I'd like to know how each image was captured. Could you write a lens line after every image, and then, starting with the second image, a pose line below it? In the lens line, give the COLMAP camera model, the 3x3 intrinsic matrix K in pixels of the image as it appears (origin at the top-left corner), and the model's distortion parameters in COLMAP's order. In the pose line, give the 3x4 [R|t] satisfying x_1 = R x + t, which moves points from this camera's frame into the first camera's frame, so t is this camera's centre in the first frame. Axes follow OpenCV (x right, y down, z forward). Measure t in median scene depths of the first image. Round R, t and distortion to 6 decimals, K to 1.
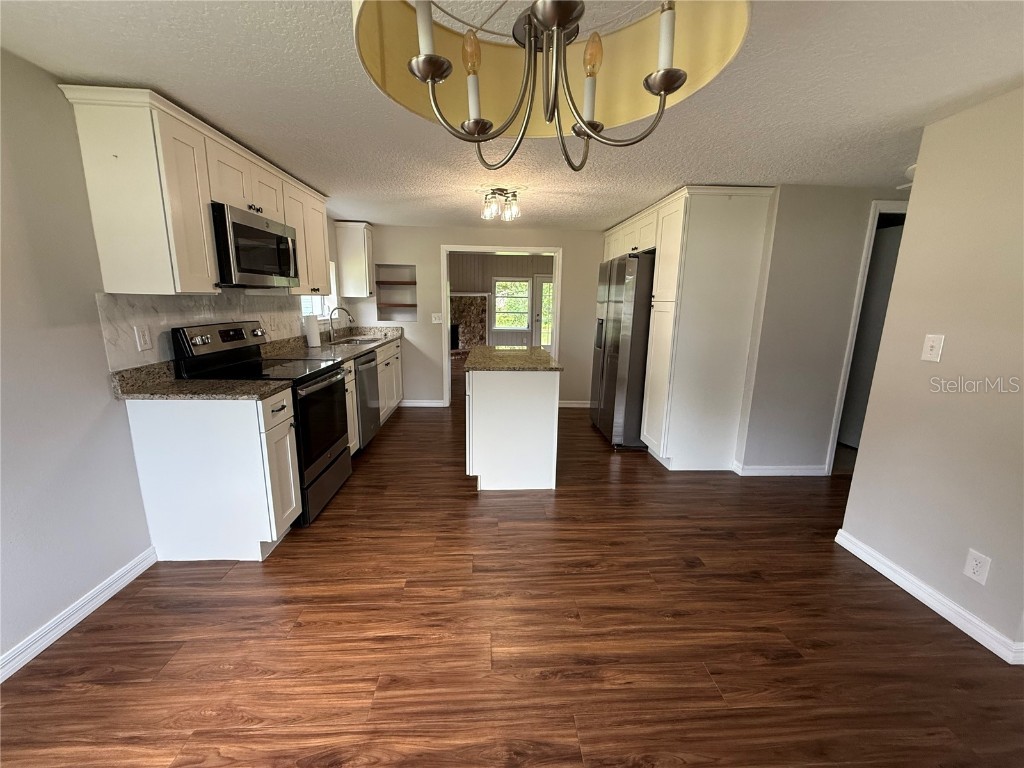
lens RADIAL K [[406.8, 0, 514.2], [0, 406.8, 382.0], [0, 0, 1]] dist [0.000615, 0.000076]
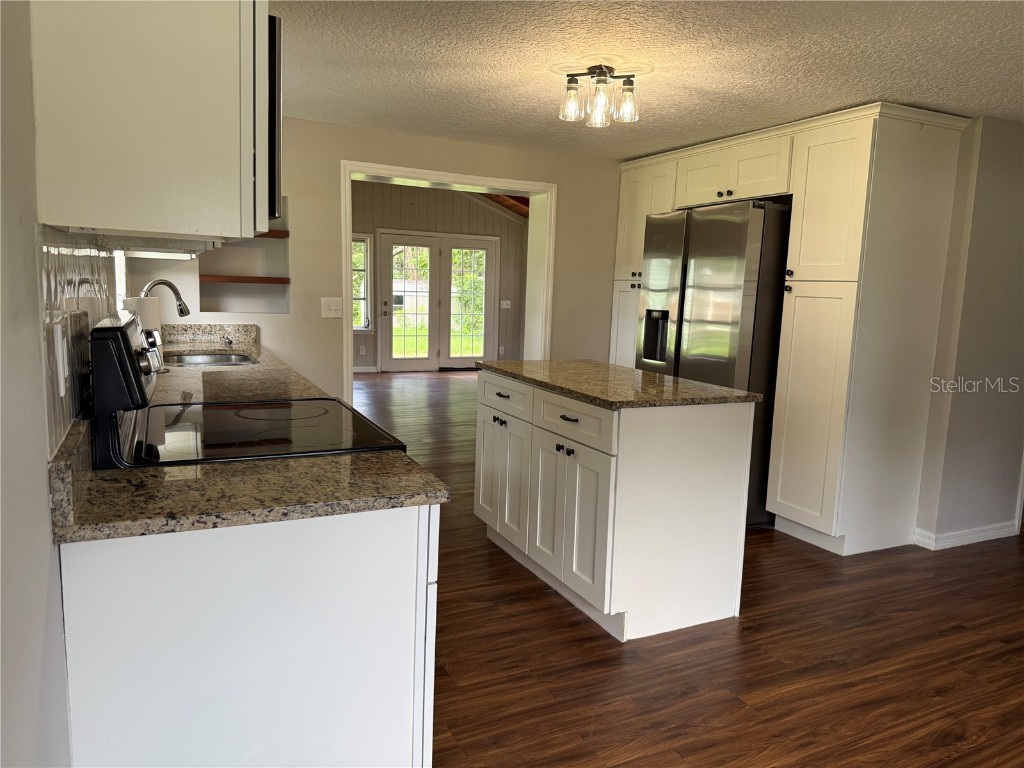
lens RADIAL K [[718.6, 0, 512.9], [0, 718.6, 385.0], [0, 0, 1]] dist [0.052718, -0.063549]
pose [[0.920916, -0.036666, 0.388032, -0.517398], [0.056348, 0.997631, -0.039463, -0.025043], [-0.385665, 0.058207, 0.920801, 0.186466]]
